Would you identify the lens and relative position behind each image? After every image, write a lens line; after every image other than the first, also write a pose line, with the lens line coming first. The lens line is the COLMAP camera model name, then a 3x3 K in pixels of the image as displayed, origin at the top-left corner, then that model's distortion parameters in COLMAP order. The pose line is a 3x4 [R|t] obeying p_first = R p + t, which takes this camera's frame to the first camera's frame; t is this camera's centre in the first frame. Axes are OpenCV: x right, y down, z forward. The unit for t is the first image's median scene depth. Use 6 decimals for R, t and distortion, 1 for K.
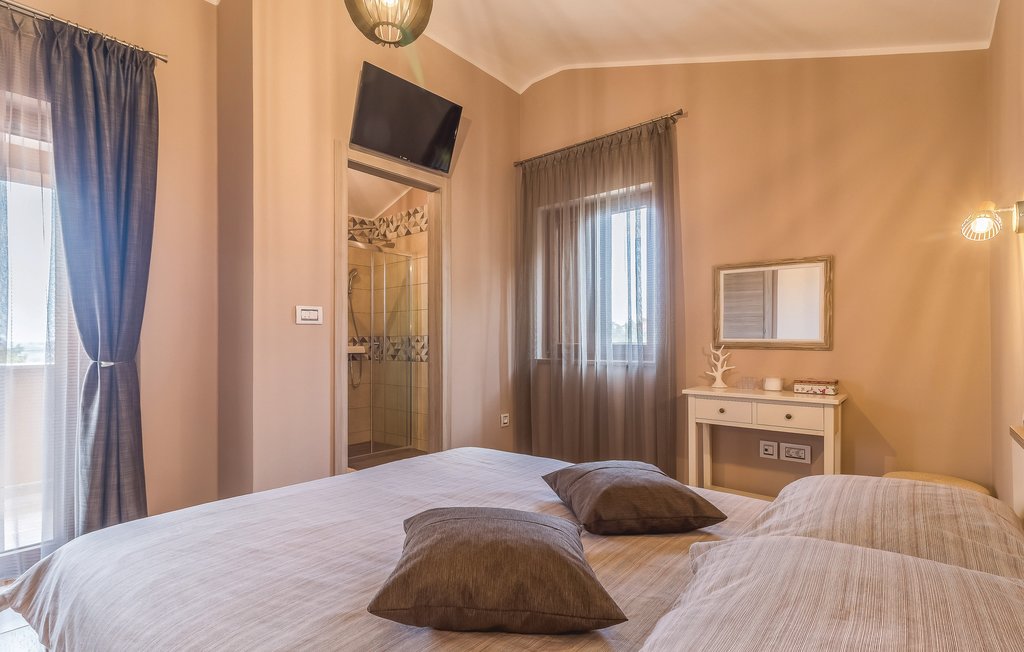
lens RADIAL K [[490.3, 0, 506.6], [0, 490.3, 340.7], [0, 0, 1]] dist [0.000918, 0.000073]
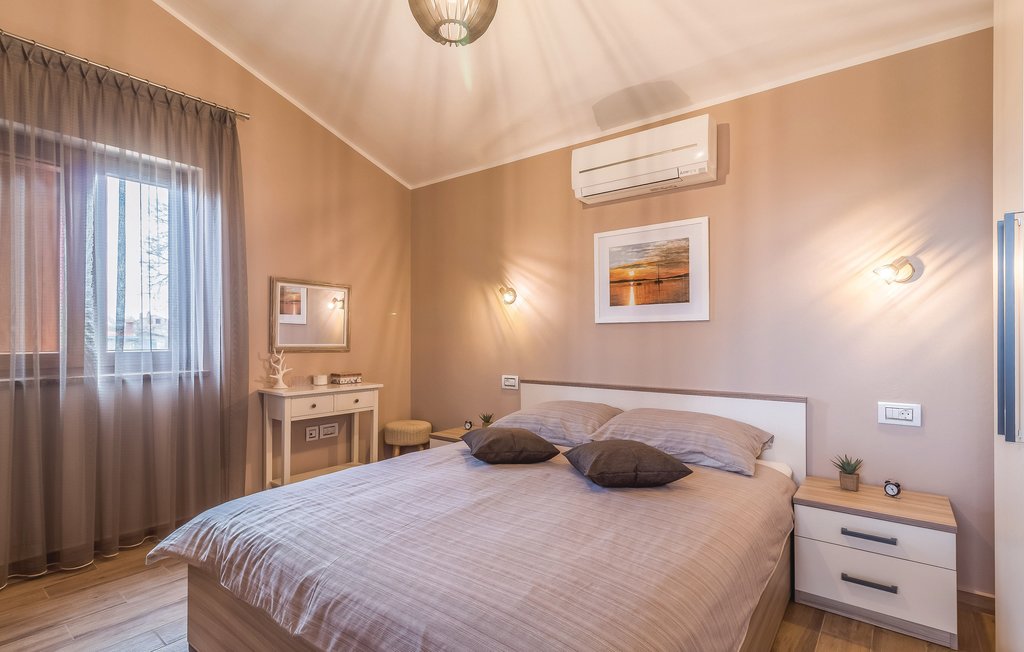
lens RADIAL K [[490.3, 0, 506.6], [0, 490.3, 340.7], [0, 0, 1]] dist [0.000918, 0.000073]
pose [[-0.058592, -0.003466, 0.998276, -0.730813], [-0.002484, 0.999991, 0.003326, -0.017569], [-0.998279, -0.002285, -0.058600, 0.584614]]
